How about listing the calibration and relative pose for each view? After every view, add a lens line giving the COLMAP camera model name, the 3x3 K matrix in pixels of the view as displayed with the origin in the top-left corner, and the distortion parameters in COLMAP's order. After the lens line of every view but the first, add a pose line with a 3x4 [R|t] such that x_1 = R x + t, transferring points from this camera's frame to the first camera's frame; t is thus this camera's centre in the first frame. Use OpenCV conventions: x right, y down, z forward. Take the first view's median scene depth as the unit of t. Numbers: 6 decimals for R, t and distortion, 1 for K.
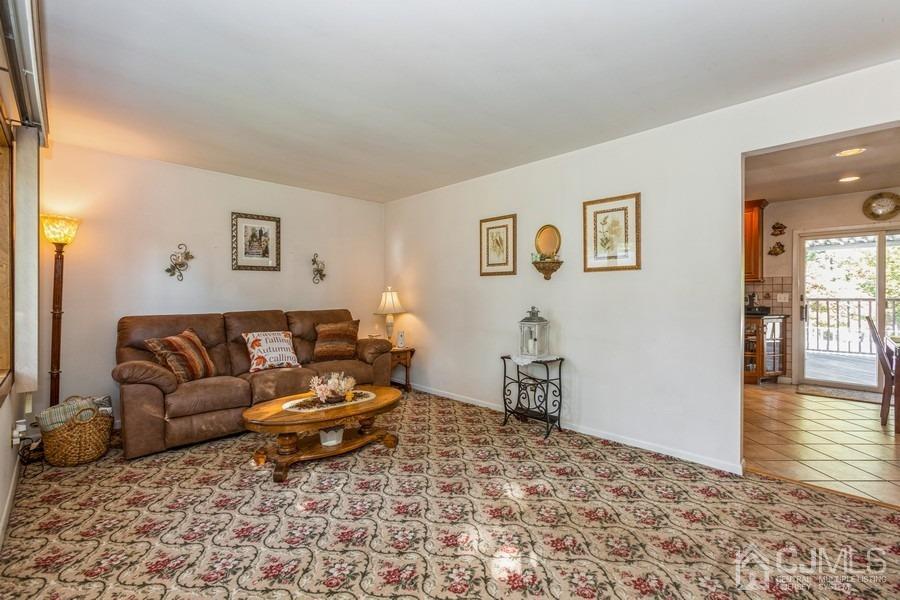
lens RADIAL K [[391.5, 0, 450.0], [0, 391.5, 300.0], [0, 0, 1]] dist [-0.001255, -0.000370]
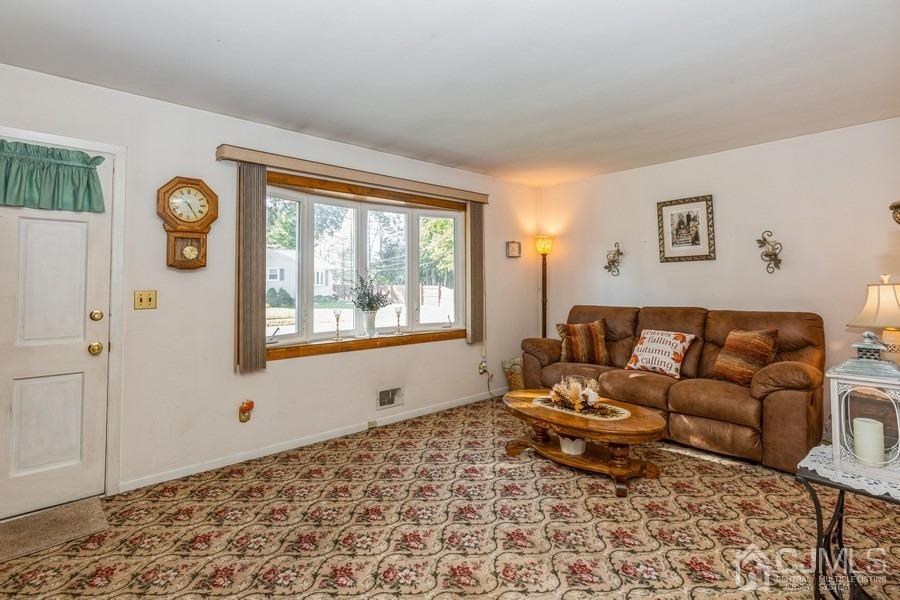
lens RADIAL K [[451.2, 0, 451.9], [0, 451.2, 269.1], [0, 0, 1]] dist [0.001235, 0.001847]
pose [[-0.030182, -0.037311, -0.998848, 0.547654], [-0.015582, 0.999199, -0.036854, -0.013171], [0.999423, 0.014452, -0.030739, 0.525352]]
